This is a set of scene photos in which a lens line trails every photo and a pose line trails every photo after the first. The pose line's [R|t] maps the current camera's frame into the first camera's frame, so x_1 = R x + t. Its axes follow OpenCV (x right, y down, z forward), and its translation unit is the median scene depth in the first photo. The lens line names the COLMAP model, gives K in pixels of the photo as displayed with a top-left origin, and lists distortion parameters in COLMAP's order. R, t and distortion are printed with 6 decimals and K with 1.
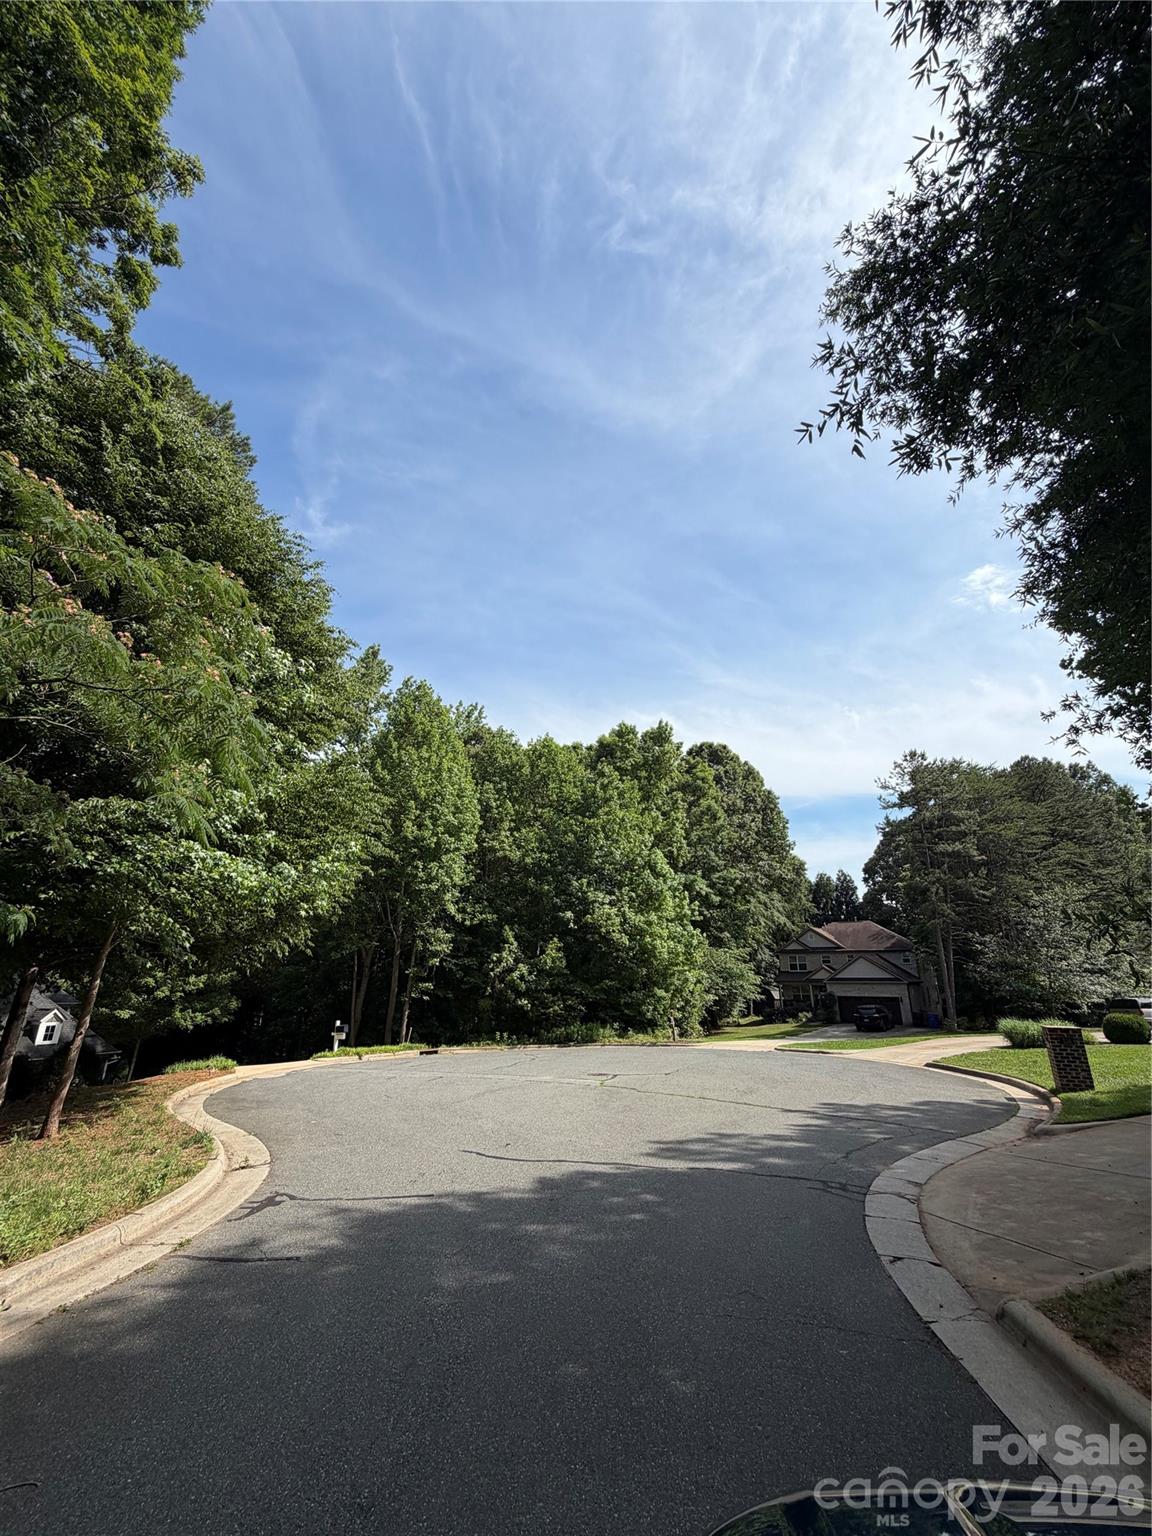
lens RADIAL K [[604.6, 0, 576.0], [0, 604.6, 768.0], [0, 0, 1]] dist [-0.004298, 0.000549]
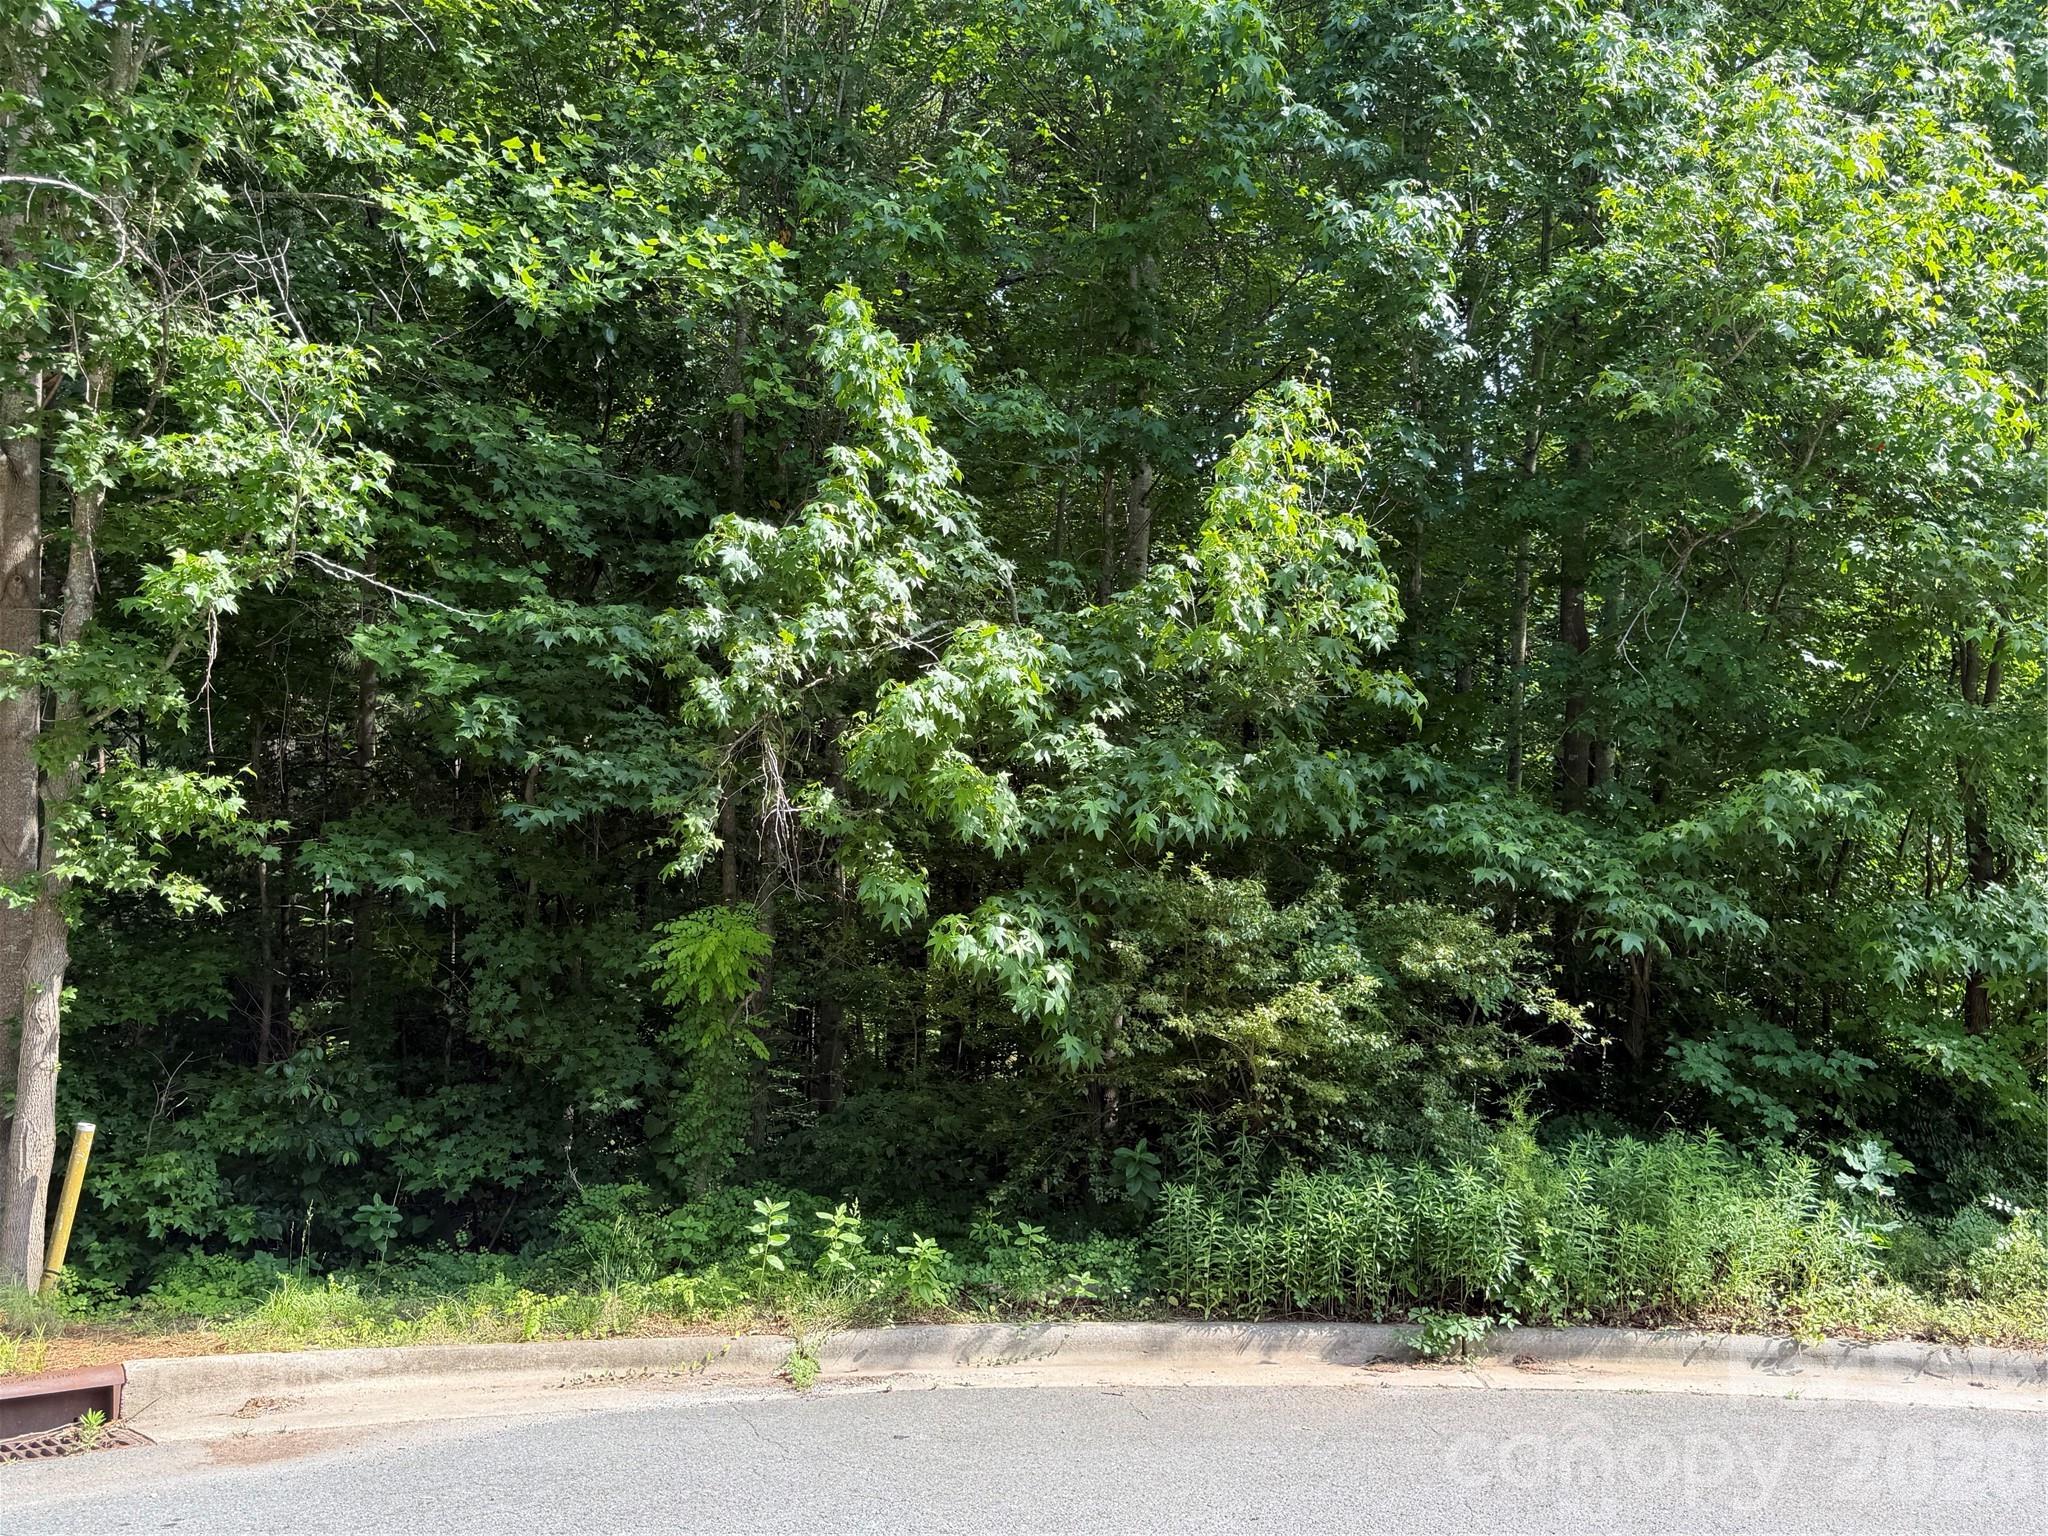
lens RADIAL K [[1808.9, 0, 1001.1], [0, 1808.9, 768.9], [0, 0, 1]] dist [0.148710, -0.289443]
pose [[0.990264, 0.009009, -0.138909, -0.046915], [0.028067, 0.964486, 0.262639, 0.297736], [0.136341, -0.263981, 0.954843, 0.764072]]
